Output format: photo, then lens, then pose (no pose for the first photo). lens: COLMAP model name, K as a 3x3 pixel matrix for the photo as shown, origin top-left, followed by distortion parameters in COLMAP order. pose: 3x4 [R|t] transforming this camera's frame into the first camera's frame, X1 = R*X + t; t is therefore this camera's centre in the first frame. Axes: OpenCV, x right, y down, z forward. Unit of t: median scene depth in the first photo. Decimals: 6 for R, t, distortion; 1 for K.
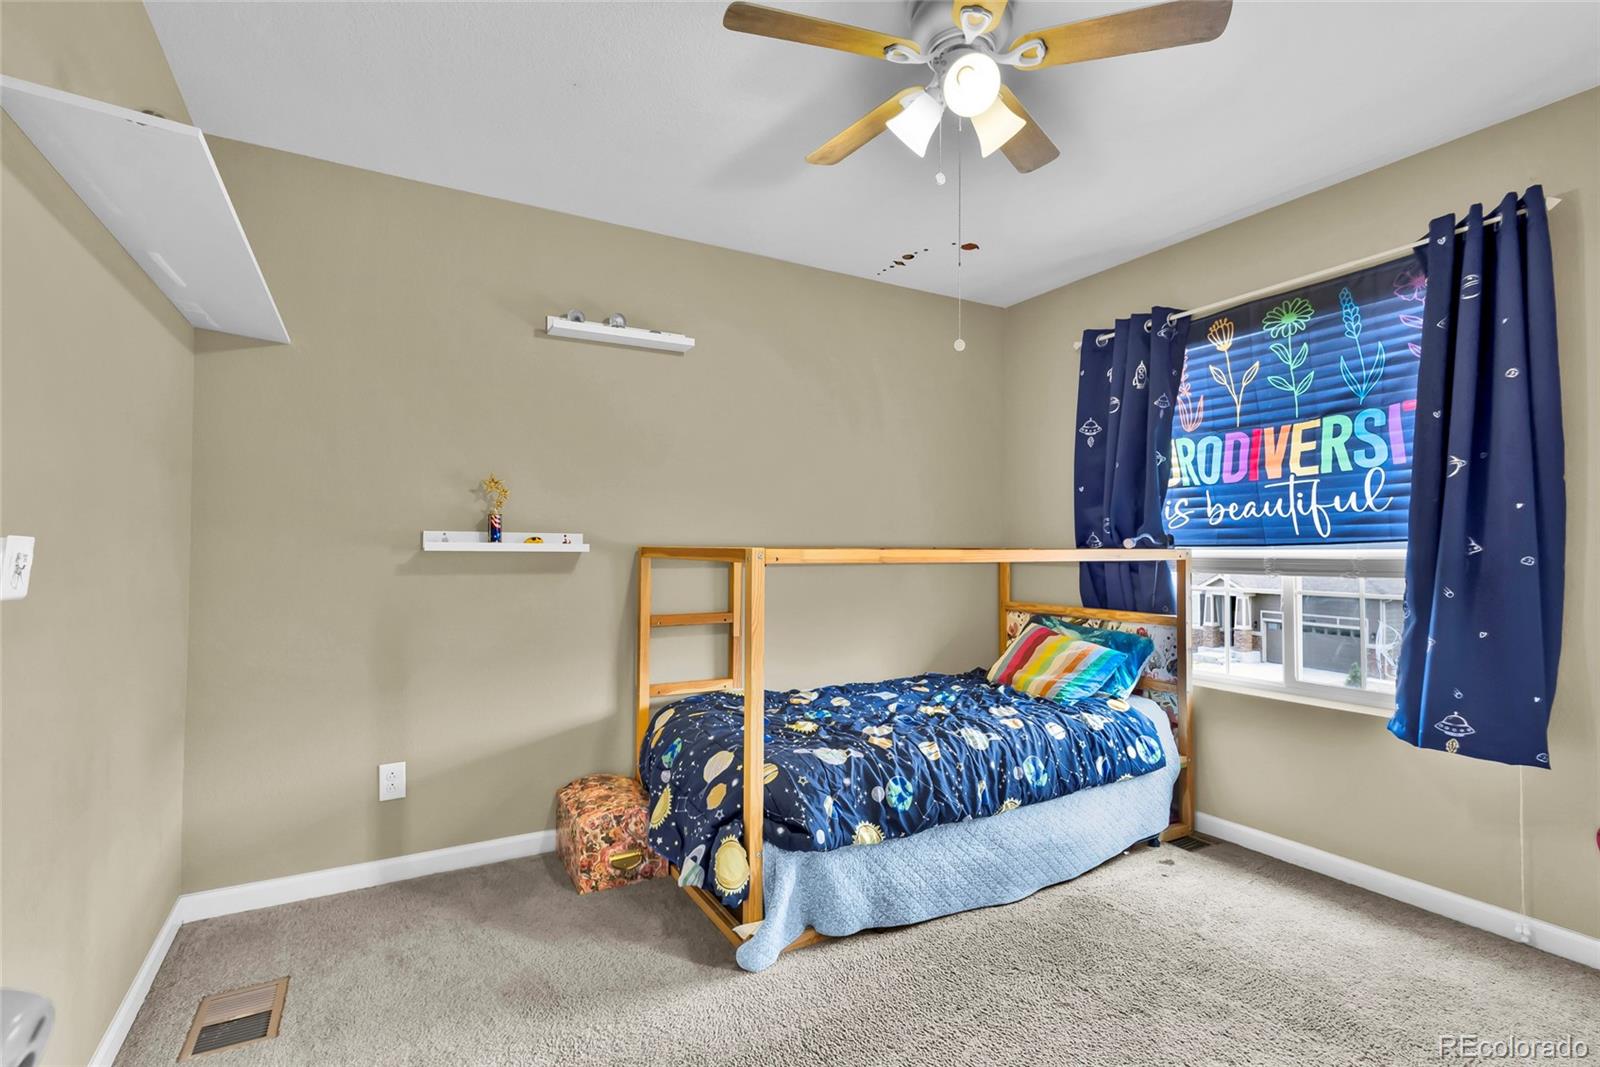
lens RADIAL K [[758.8, 0, 807.6], [0, 758.8, 533.5], [0, 0, 1]] dist [0.016210, -0.005918]
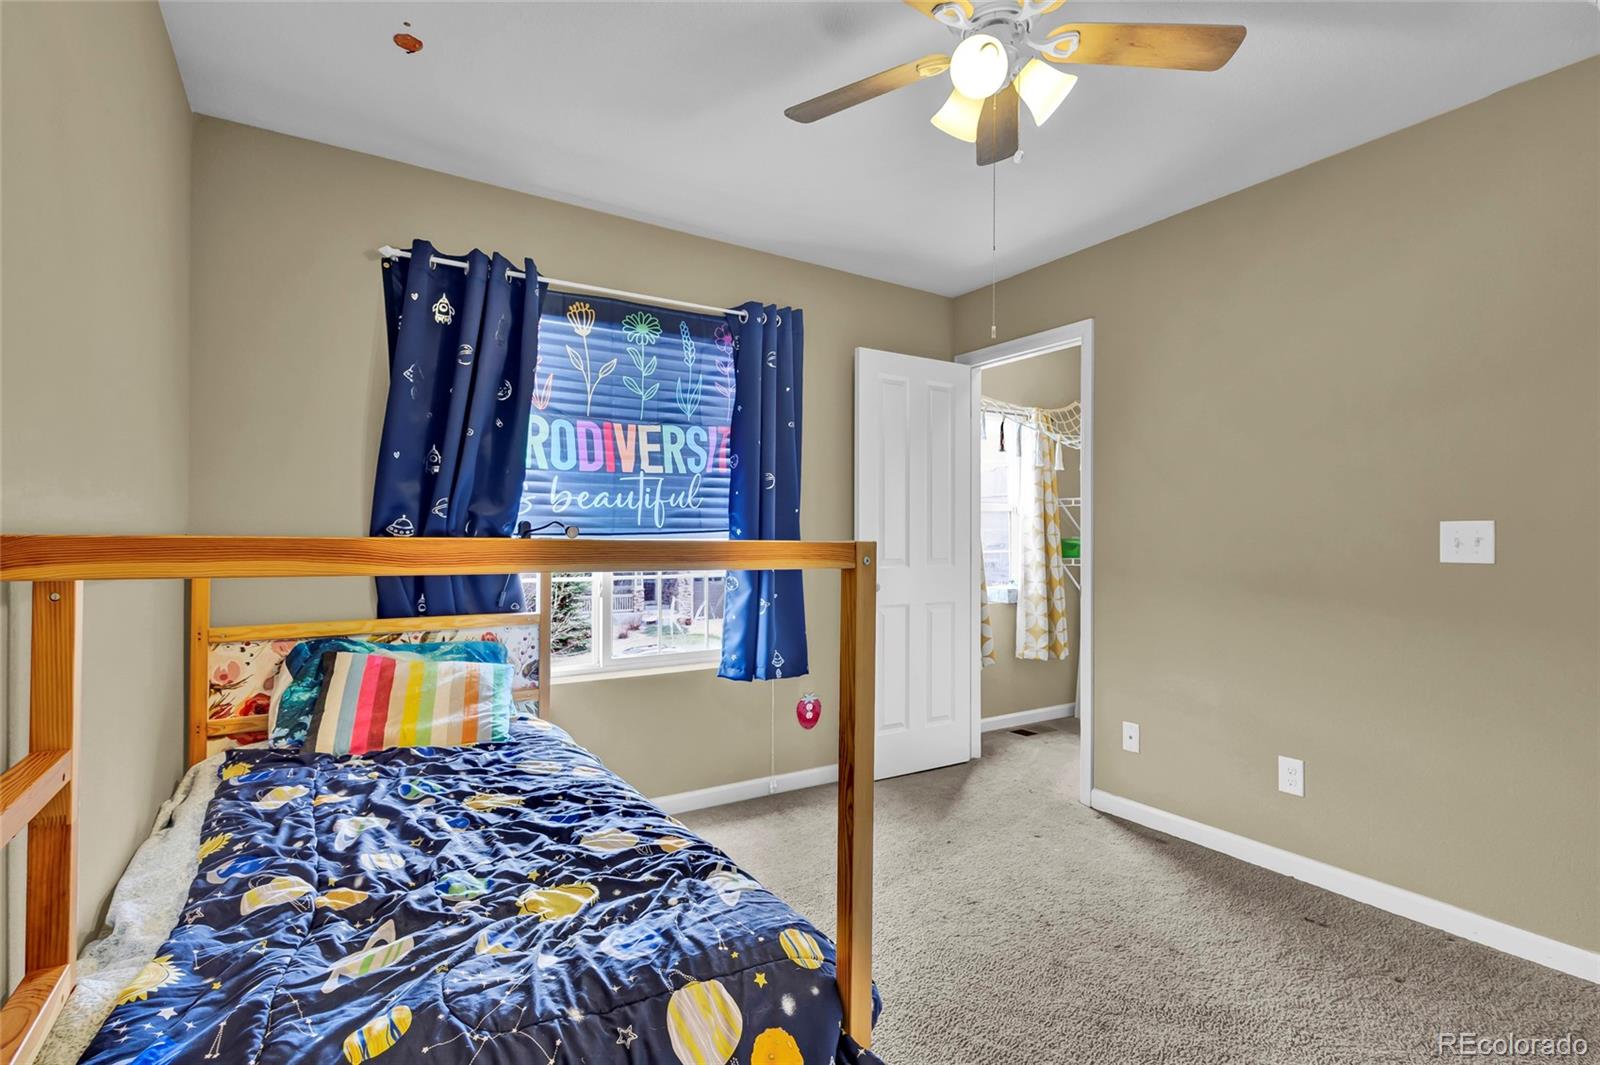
lens RADIAL K [[758.8, 0, 806.0], [0, 758.8, 536.6], [0, 0, 1]] dist [0.016210, -0.005918]
pose [[-0.049231, 0.000674, 0.998787, -0.465595], [-0.021374, 0.999770, -0.001728, 0.014617], [-0.998559, -0.021433, -0.049205, 0.791625]]
